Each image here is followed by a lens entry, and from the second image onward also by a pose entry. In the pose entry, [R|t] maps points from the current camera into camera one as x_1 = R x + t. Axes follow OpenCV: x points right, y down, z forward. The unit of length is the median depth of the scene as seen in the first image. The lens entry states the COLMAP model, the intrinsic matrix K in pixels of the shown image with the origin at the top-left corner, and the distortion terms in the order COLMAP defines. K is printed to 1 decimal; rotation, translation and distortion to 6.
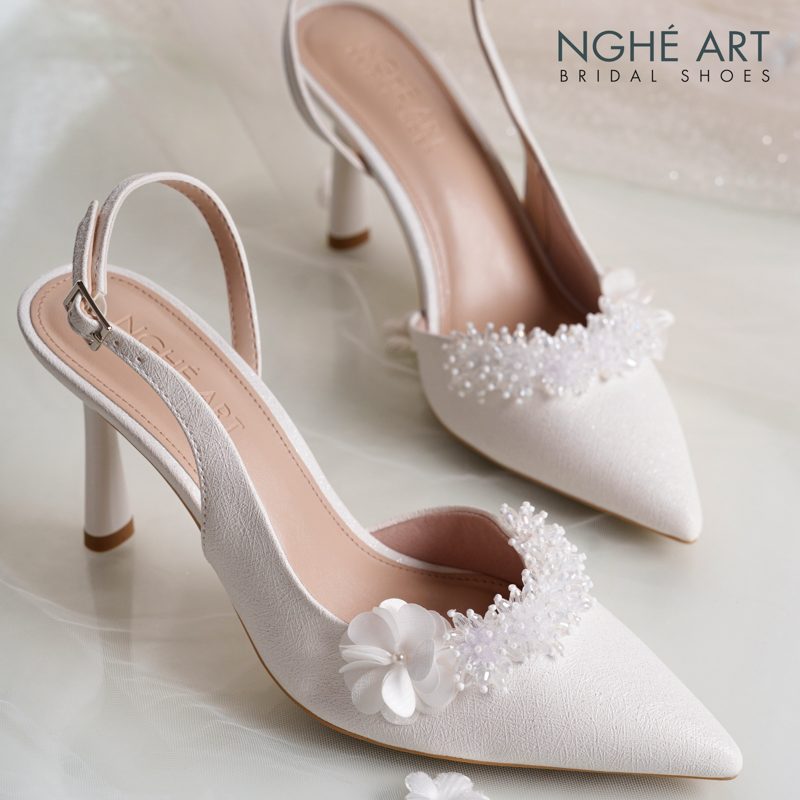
lens RADIAL K [[3571.1, 0, 400.6], [0, 3571.1, 403.5], [0, 0, 1]] dist [0.043460, 0.000000]
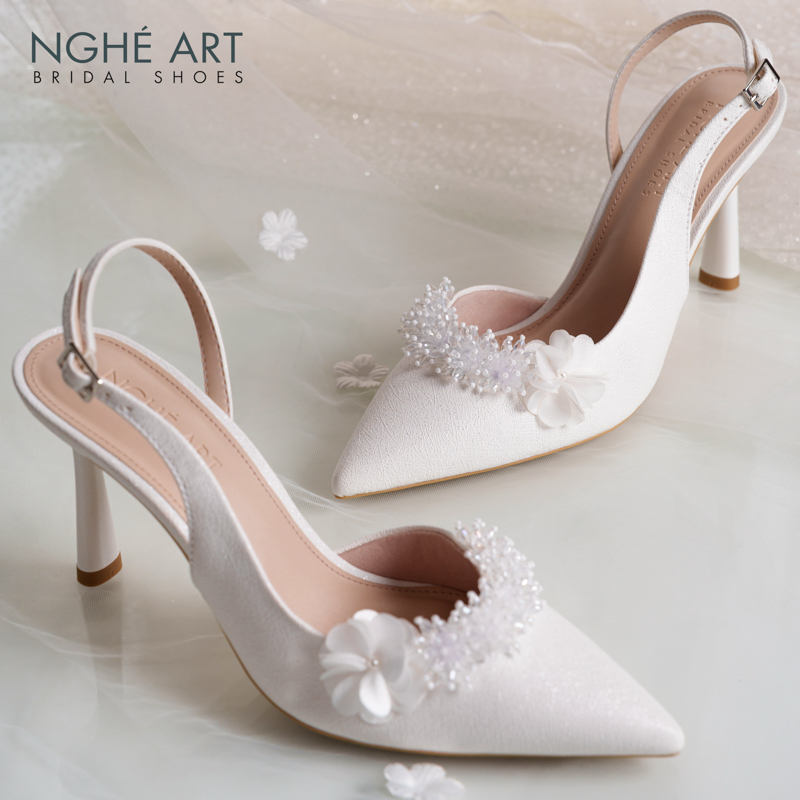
lens RADIAL K [[3571.1, 0, 399.1], [0, 3571.1, 396.8], [0, 0, 1]] dist [0.043460, 0.000000]
pose [[0.998009, -0.052816, 0.034464, -0.025940], [0.053371, 0.998457, -0.015367, 0.005512], [-0.033599, 0.017175, 0.999288, -0.115520]]
